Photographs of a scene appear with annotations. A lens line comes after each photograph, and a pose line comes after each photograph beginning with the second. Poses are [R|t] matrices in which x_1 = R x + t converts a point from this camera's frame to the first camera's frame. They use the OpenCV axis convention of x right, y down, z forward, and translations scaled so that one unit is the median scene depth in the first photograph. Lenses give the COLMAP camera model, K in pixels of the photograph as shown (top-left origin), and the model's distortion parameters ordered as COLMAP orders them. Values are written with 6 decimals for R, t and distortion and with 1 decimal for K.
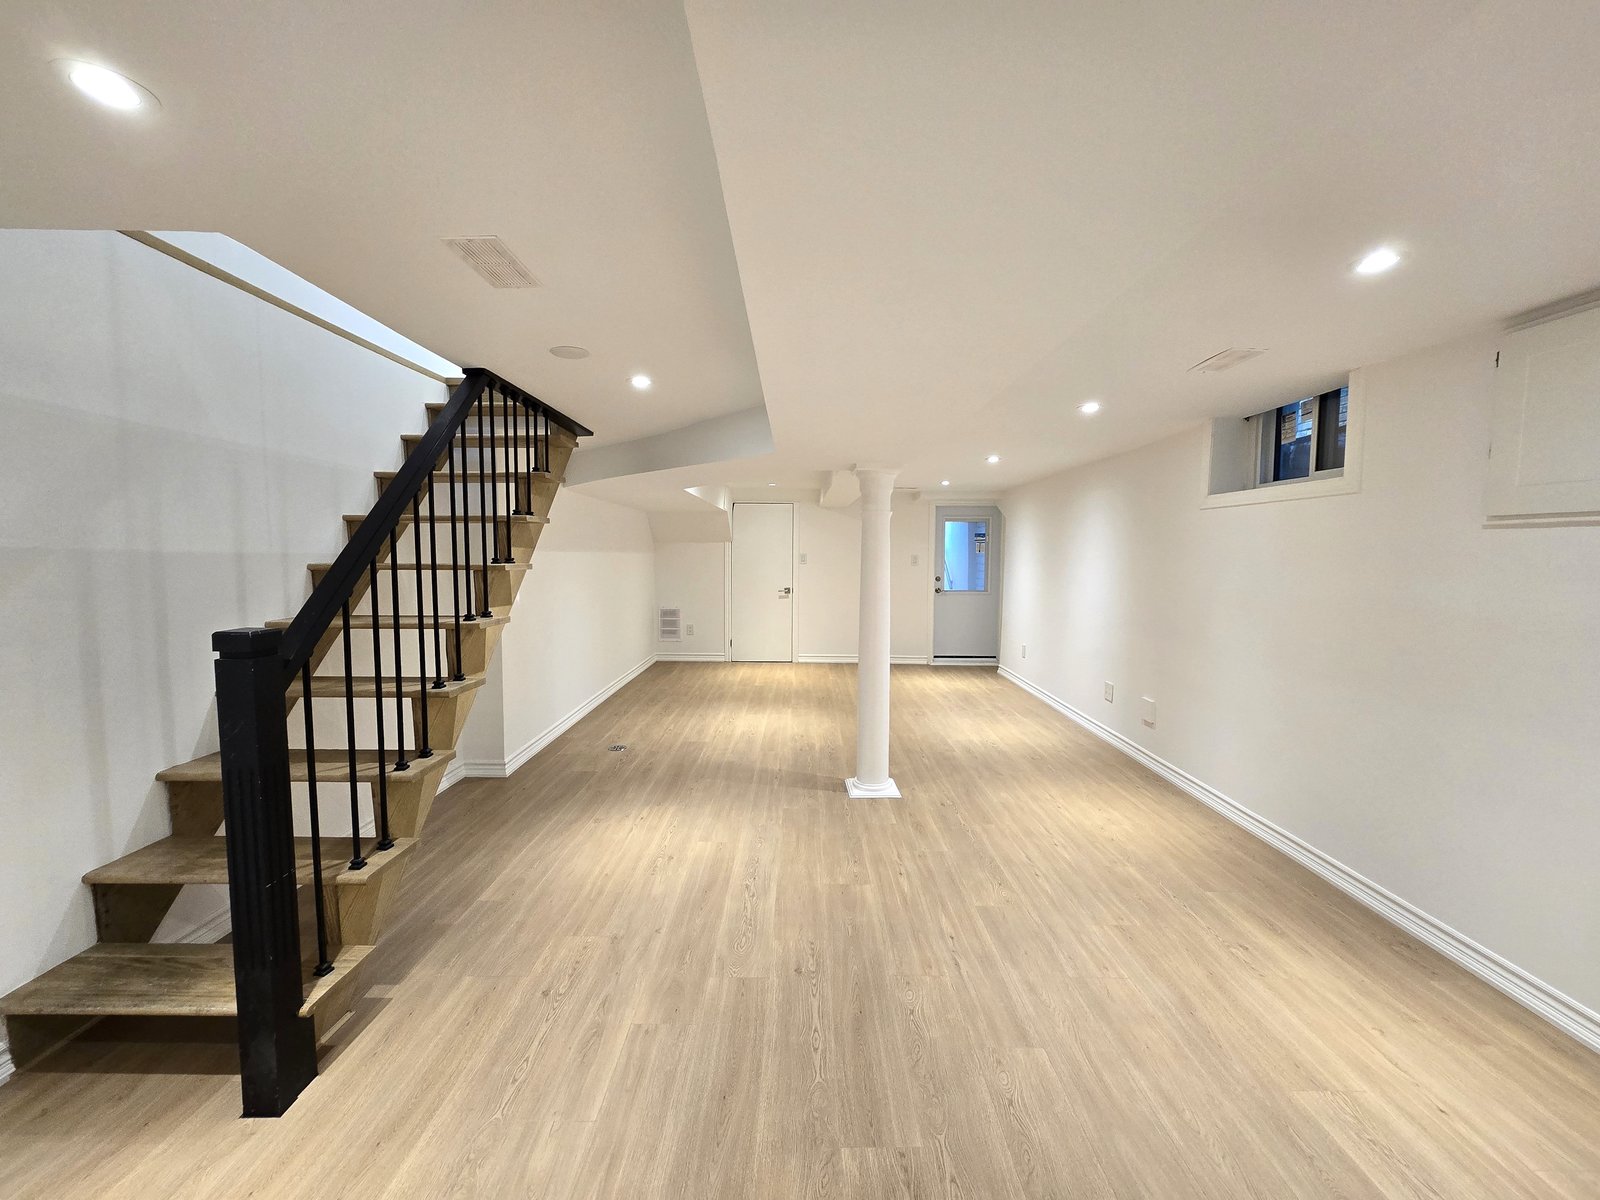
lens RADIAL K [[641.9, 0, 804.5], [0, 641.9, 599.7], [0, 0, 1]] dist [0.000804, 0.000030]
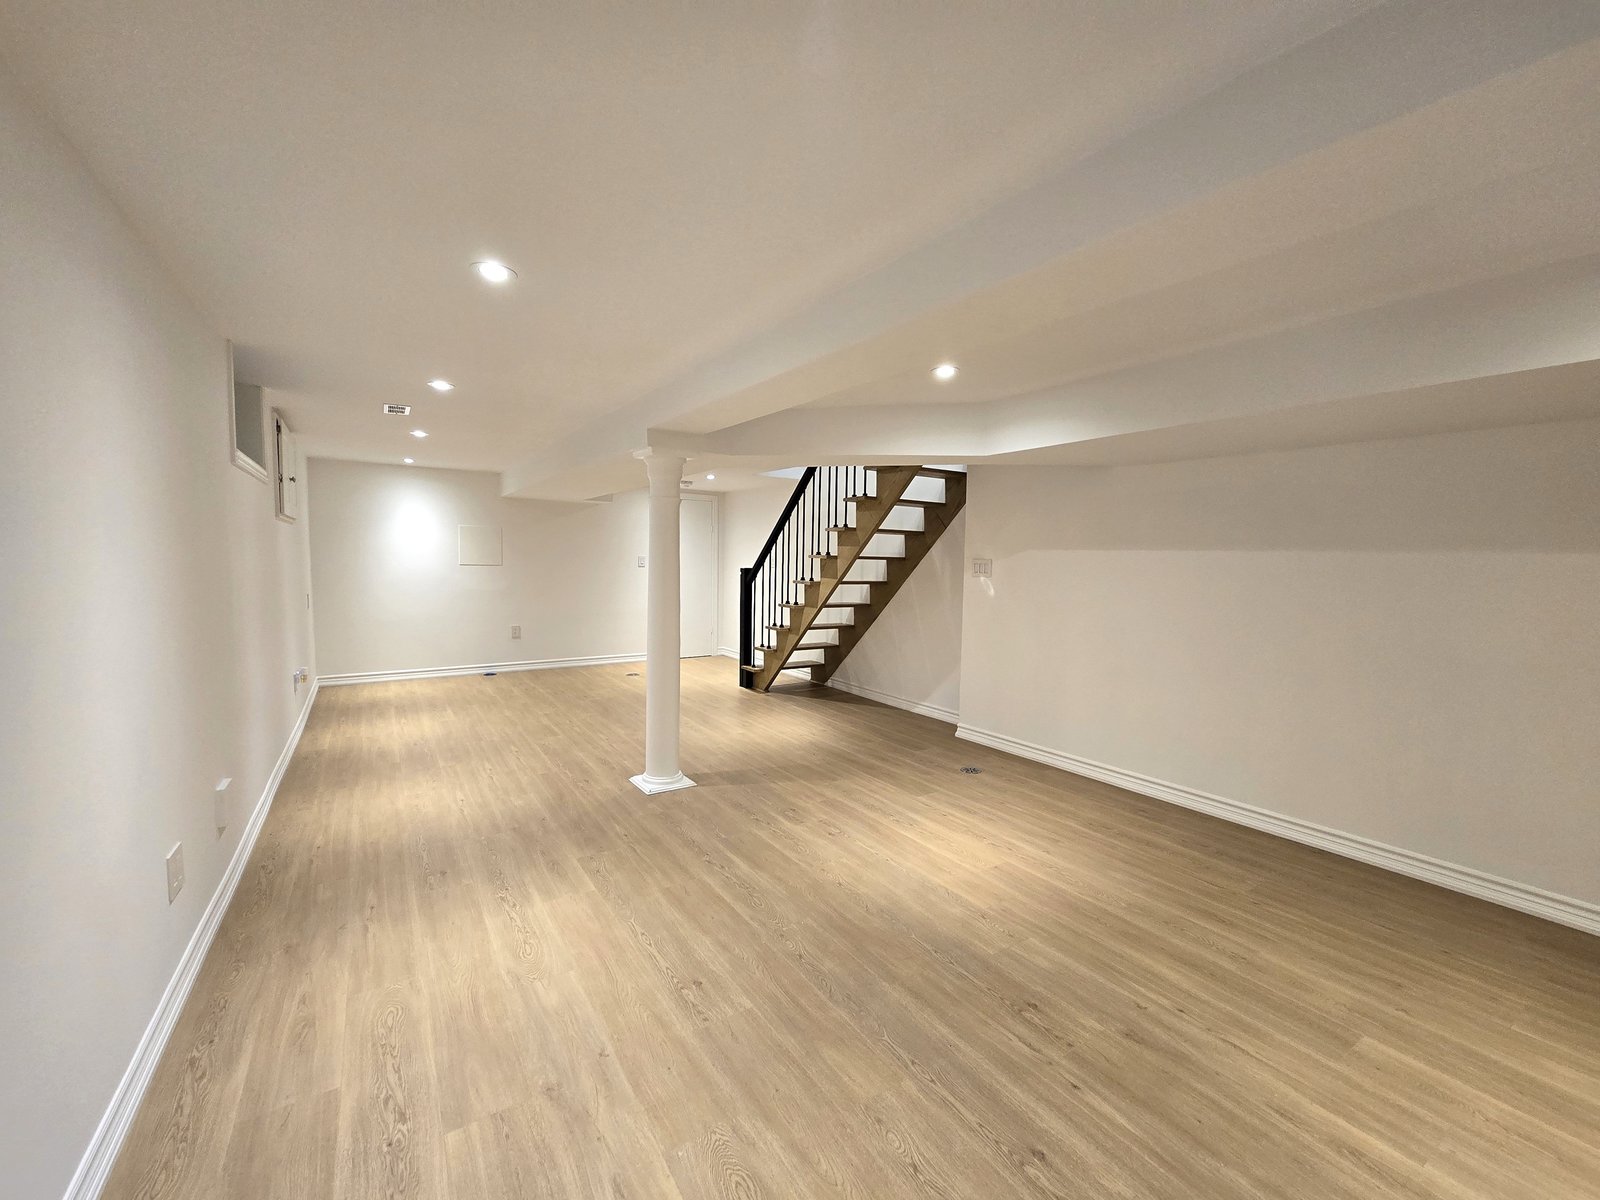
lens RADIAL K [[641.9, 0, 805.3], [0, 641.9, 601.6], [0, 0, 1]] dist [0.000804, 0.000030]
pose [[-0.830889, 0.015760, -0.556215, 0.472037], [-0.063416, 0.990404, 0.122795, -0.113978], [0.552813, 0.137302, -0.821916, 1.917129]]
